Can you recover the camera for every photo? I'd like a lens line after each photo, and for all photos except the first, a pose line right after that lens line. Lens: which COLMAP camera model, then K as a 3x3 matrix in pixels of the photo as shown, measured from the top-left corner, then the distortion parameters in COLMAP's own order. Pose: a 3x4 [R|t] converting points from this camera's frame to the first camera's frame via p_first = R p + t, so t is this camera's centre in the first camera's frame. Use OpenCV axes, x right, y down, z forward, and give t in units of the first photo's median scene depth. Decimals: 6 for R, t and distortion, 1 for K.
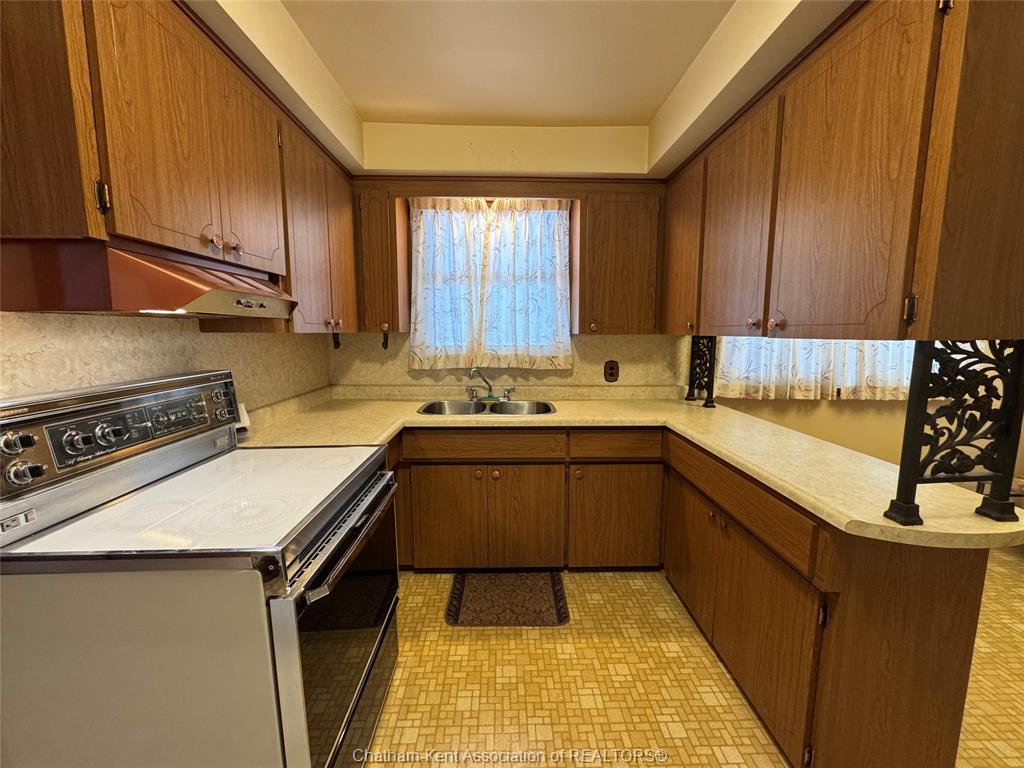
lens RADIAL K [[412.7, 0, 513.6], [0, 412.7, 384.3], [0, 0, 1]] dist [0.000757, 0.000226]
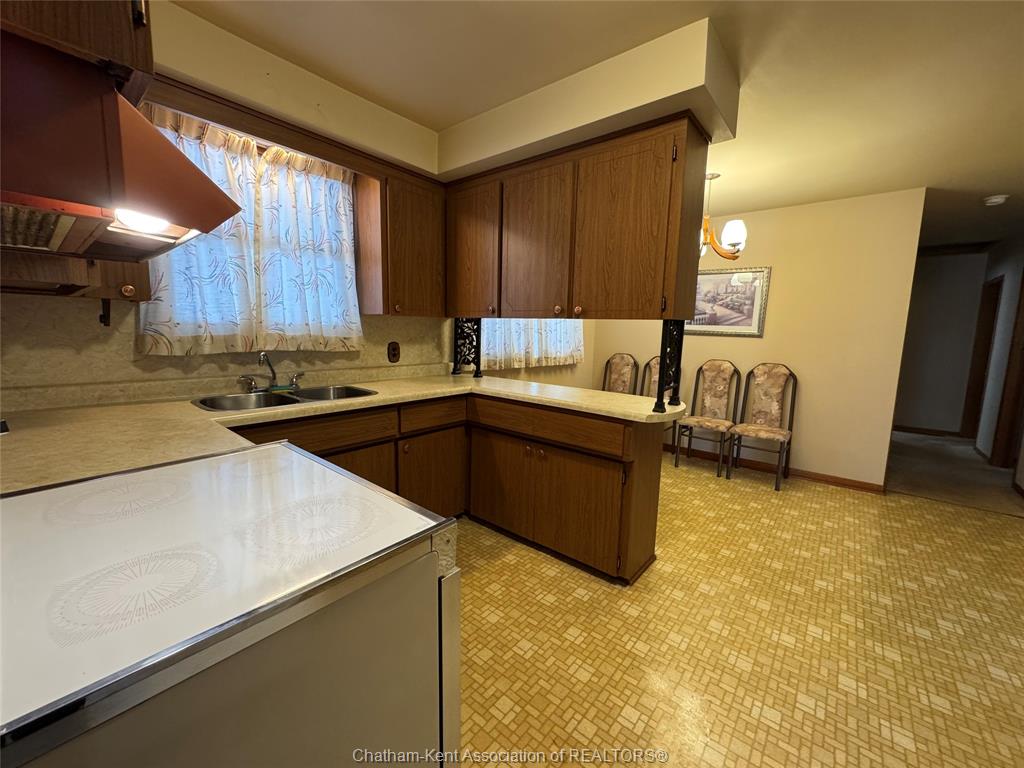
lens RADIAL K [[412.7, 0, 513.6], [0, 412.7, 384.3], [0, 0, 1]] dist [0.000757, 0.000226]
pose [[0.651354, -0.085757, 0.753913, -0.383215], [0.072154, 0.996090, 0.050967, 0.019236], [-0.755336, 0.021200, 0.654995, 0.091341]]
